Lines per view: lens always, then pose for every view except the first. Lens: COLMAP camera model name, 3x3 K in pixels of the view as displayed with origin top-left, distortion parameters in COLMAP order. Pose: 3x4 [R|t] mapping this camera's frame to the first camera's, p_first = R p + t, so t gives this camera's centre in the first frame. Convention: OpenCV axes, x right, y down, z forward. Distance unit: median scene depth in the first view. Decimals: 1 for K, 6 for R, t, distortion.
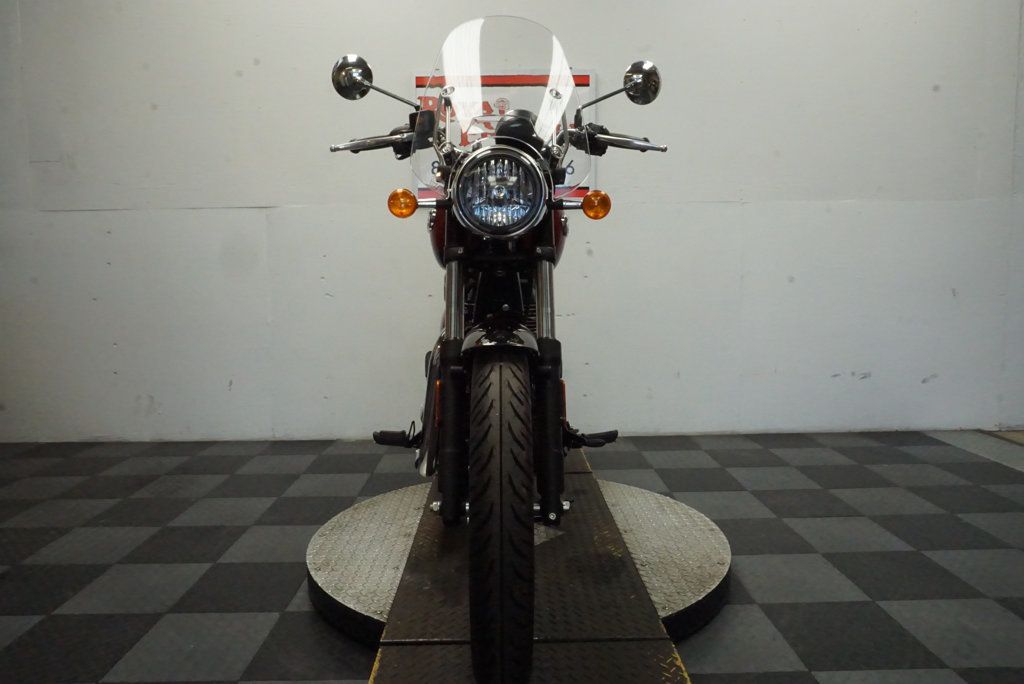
lens RADIAL K [[689.4, 0, 507.9], [0, 689.4, 343.1], [0, 0, 1]] dist [-0.049546, 0.030525]
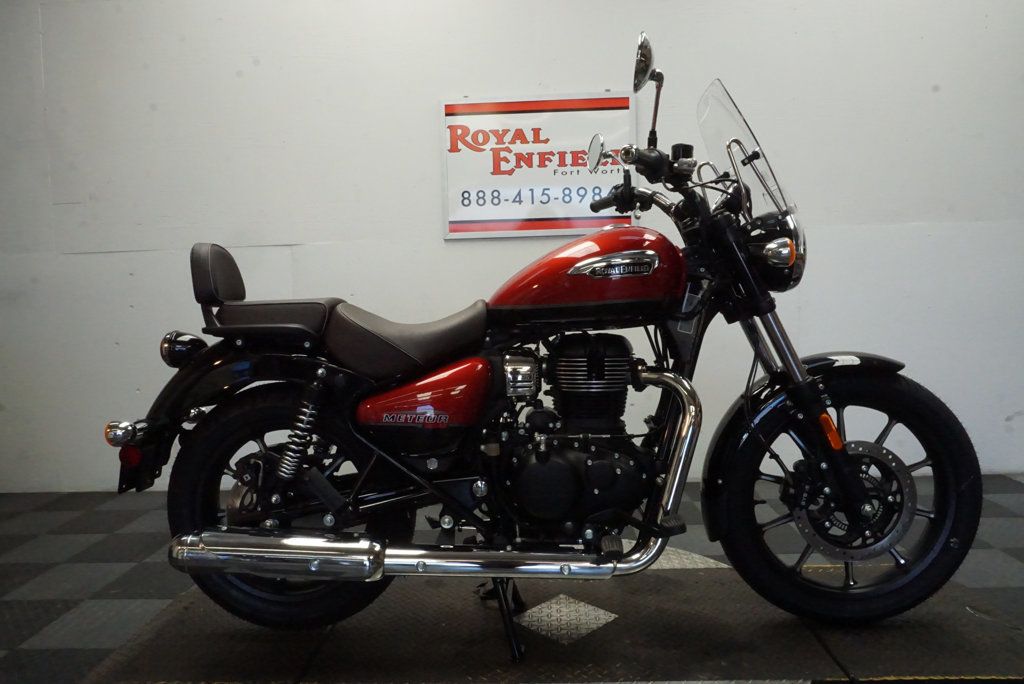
lens RADIAL K [[689.4, 0, 507.3], [0, 689.4, 339.0], [0, 0, 1]] dist [-0.049546, 0.030525]
pose [[0.998418, -0.016617, -0.053713, -0.002766], [0.014831, 0.999329, -0.033497, -0.037543], [0.054233, 0.032648, 0.997994, 0.078071]]
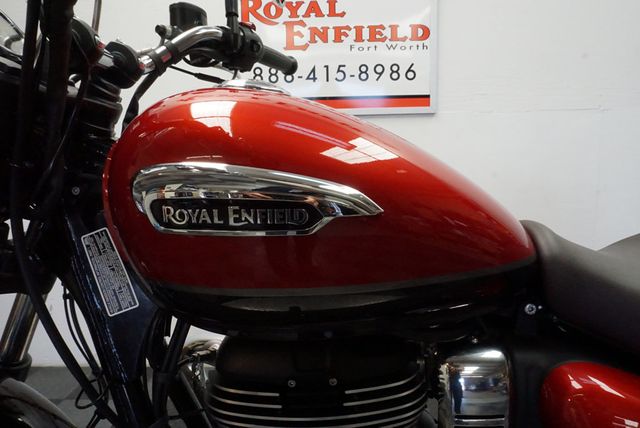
lens RADIAL K [[430.9, 0, 317.6], [0, 430.9, 209.3], [0, 0, 1]] dist [-0.049546, 0.030525]
pose [[0.999221, -0.007910, -0.038672, -0.009239], [0.008596, 0.999808, 0.017606, -0.107961], [0.038525, -0.017924, 0.999097, 0.525813]]
